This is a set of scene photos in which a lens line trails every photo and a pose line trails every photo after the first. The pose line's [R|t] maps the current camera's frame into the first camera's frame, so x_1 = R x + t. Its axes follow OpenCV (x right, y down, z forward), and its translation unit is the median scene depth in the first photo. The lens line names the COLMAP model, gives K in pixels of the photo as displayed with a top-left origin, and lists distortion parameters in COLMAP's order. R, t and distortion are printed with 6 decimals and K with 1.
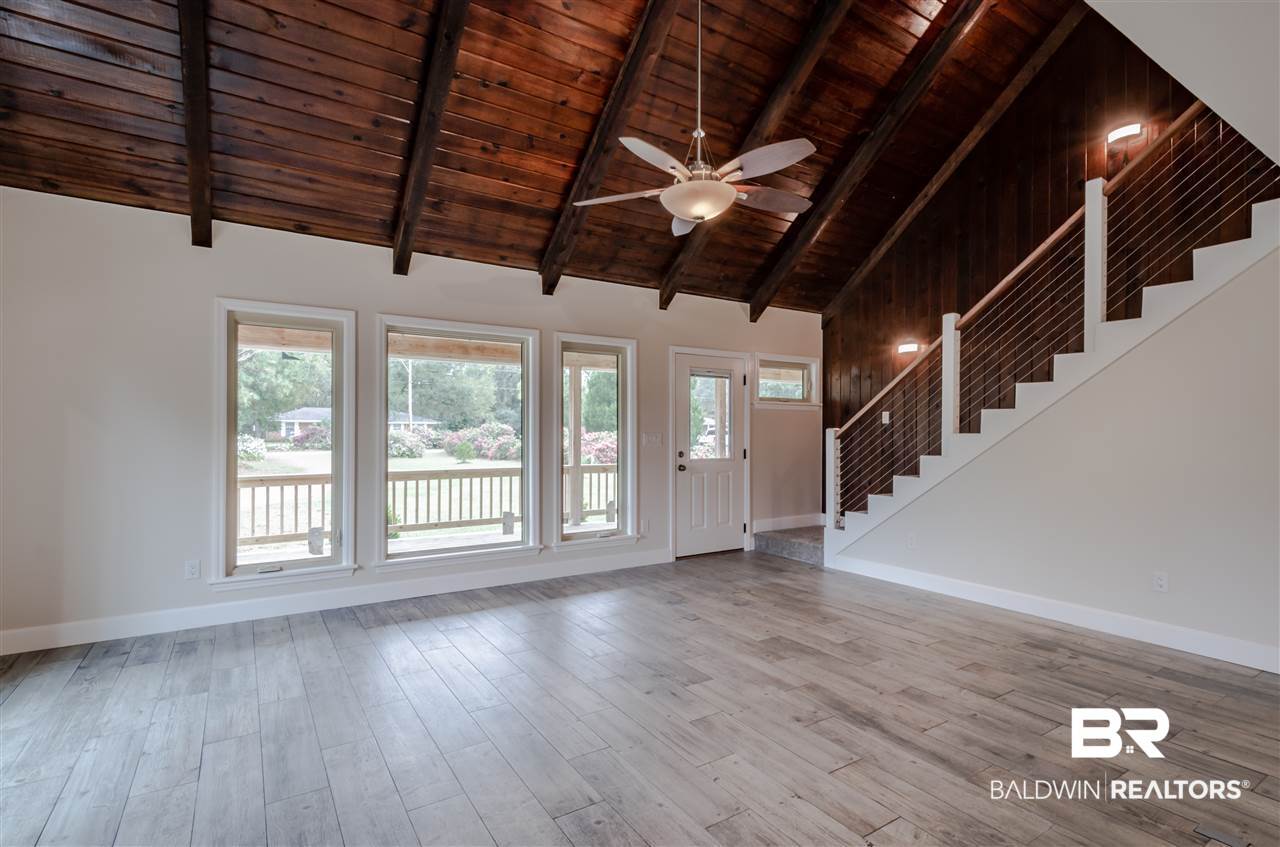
lens RADIAL K [[614.3, 0, 635.7], [0, 614.3, 431.4], [0, 0, 1]] dist [0.010140, -0.002418]
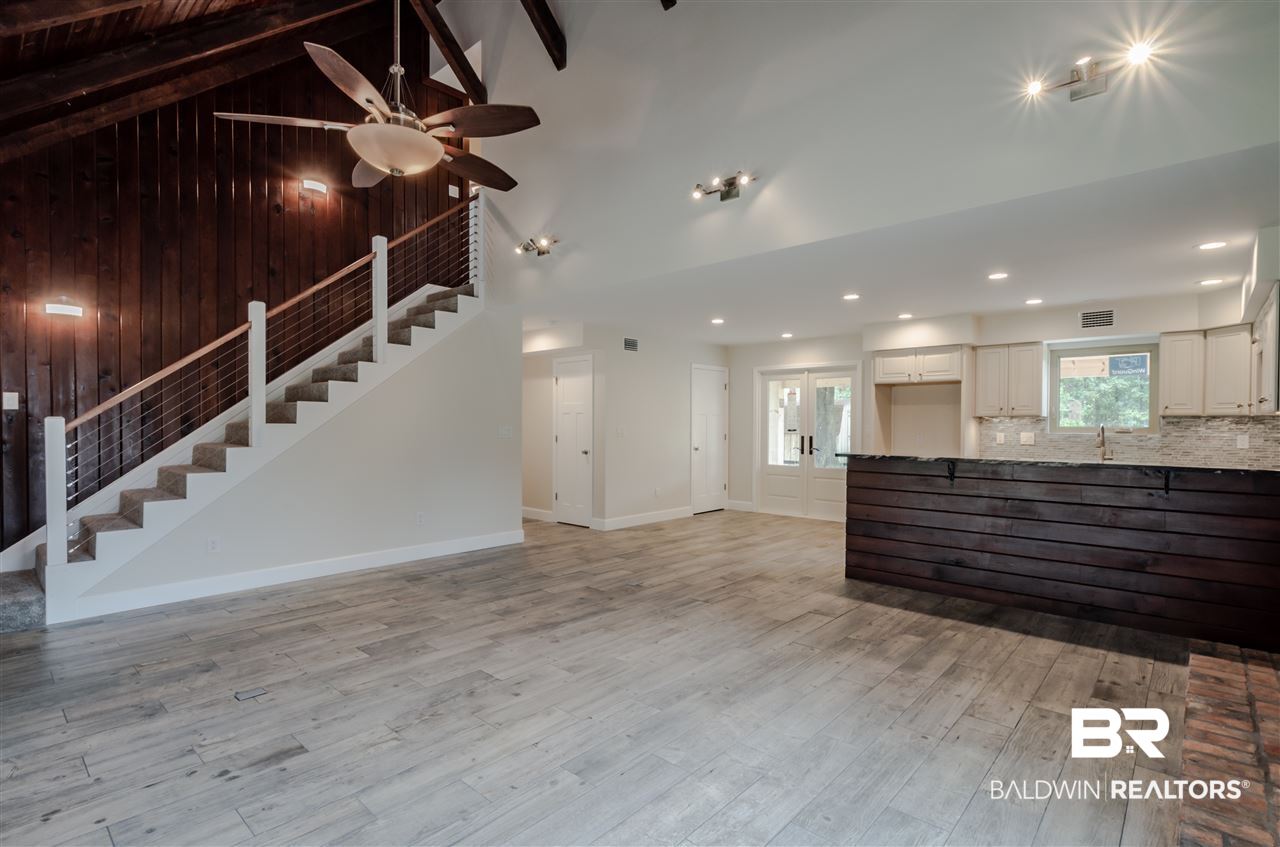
lens RADIAL K [[614.3, 0, 634.7], [0, 614.3, 423.1], [0, 0, 1]] dist [0.010140, -0.002418]
pose [[-0.251063, -0.005817, 0.967953, -0.631147], [-0.001900, 0.999983, 0.005516, -0.004969], [-0.967969, -0.000454, -0.251069, 0.699154]]
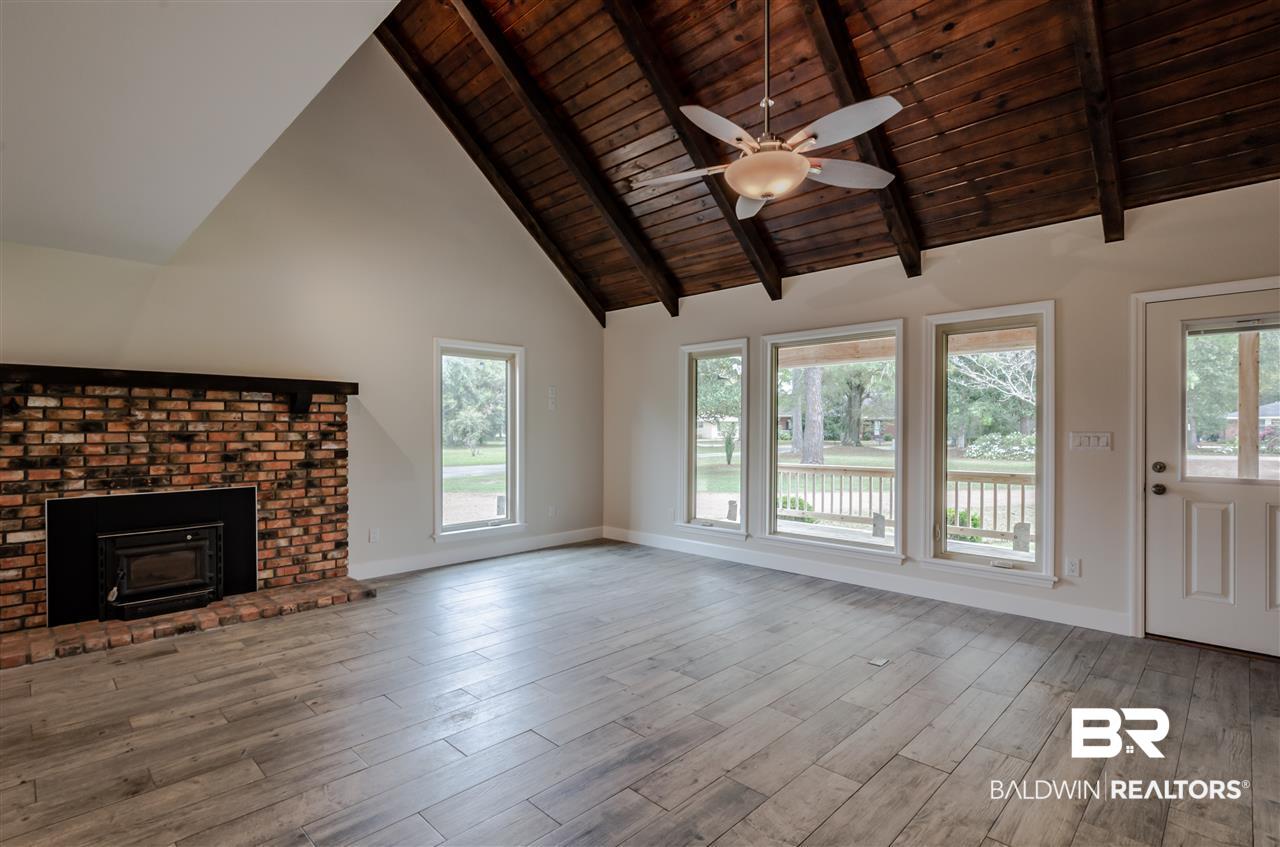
lens RADIAL K [[614.3, 0, 636.5], [0, 614.3, 427.3], [0, 0, 1]] dist [0.010140, -0.002418]
pose [[0.216841, -0.006269, -0.976187, 0.741072], [-0.000436, 0.999979, -0.006519, 0.002551], [0.976207, 0.001839, 0.216834, 0.477393]]
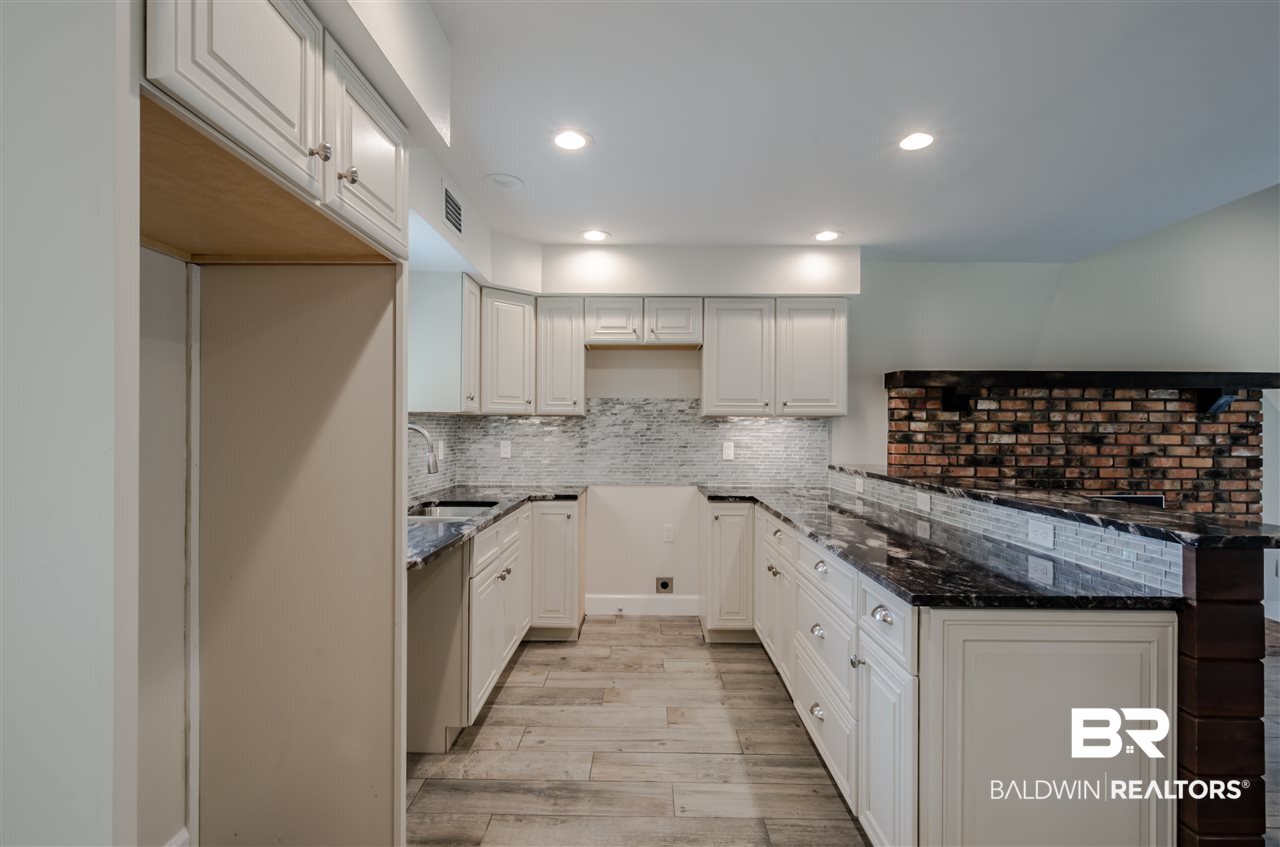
lens RADIAL K [[614.3, 0, 638.1], [0, 614.3, 431.5], [0, 0, 1]] dist [0.010140, -0.002418]
pose [[-0.545249, -0.002287, -0.838271, 0.781919], [-0.008941, 0.999955, 0.003087, 0.003736], [0.838226, 0.009178, -0.545245, -0.053847]]
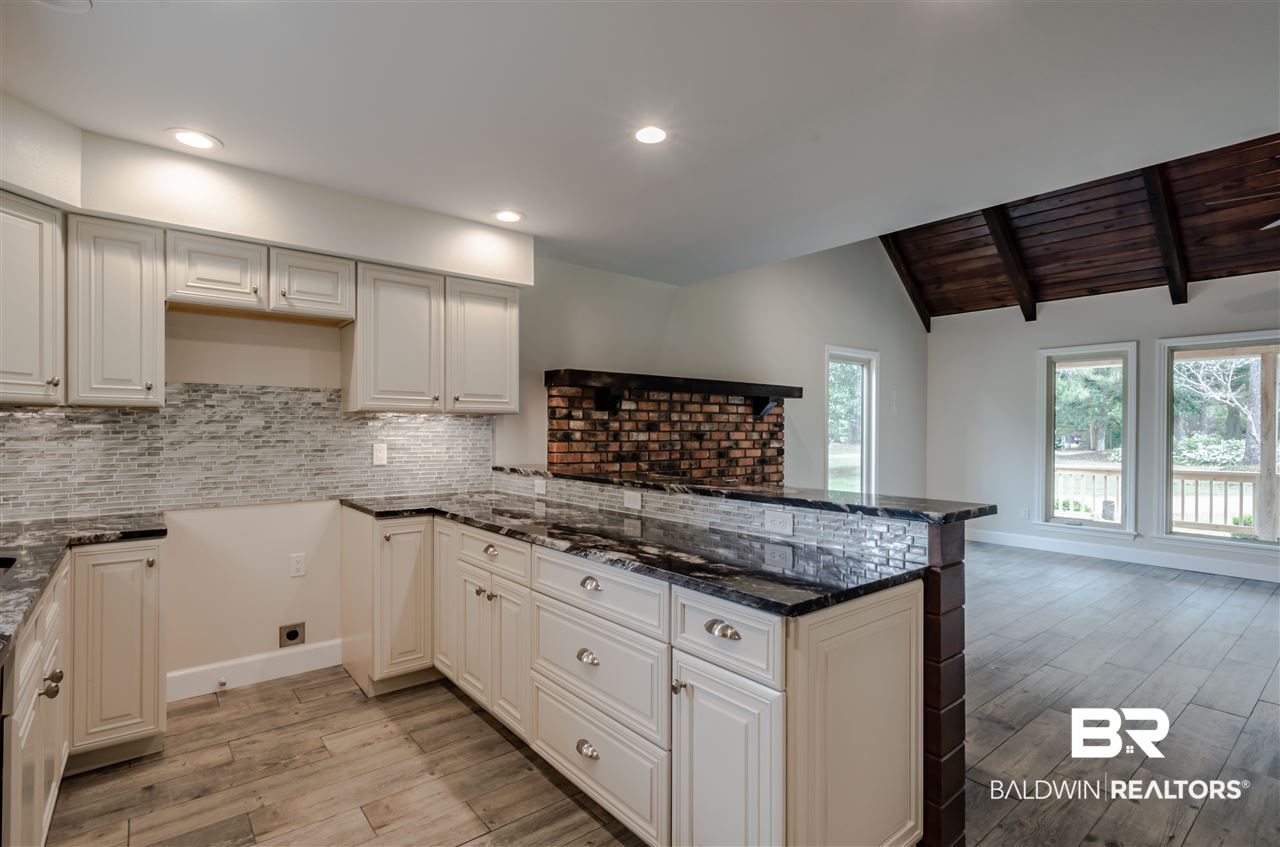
lens RADIAL K [[614.3, 0, 640.0], [0, 614.3, 430.4], [0, 0, 1]] dist [0.010140, -0.002418]
pose [[0.113886, -0.001389, -0.993493, 0.725100], [-0.005245, 0.999984, -0.001999, 0.004850], [0.993480, 0.005439, 0.113877, -0.208424]]
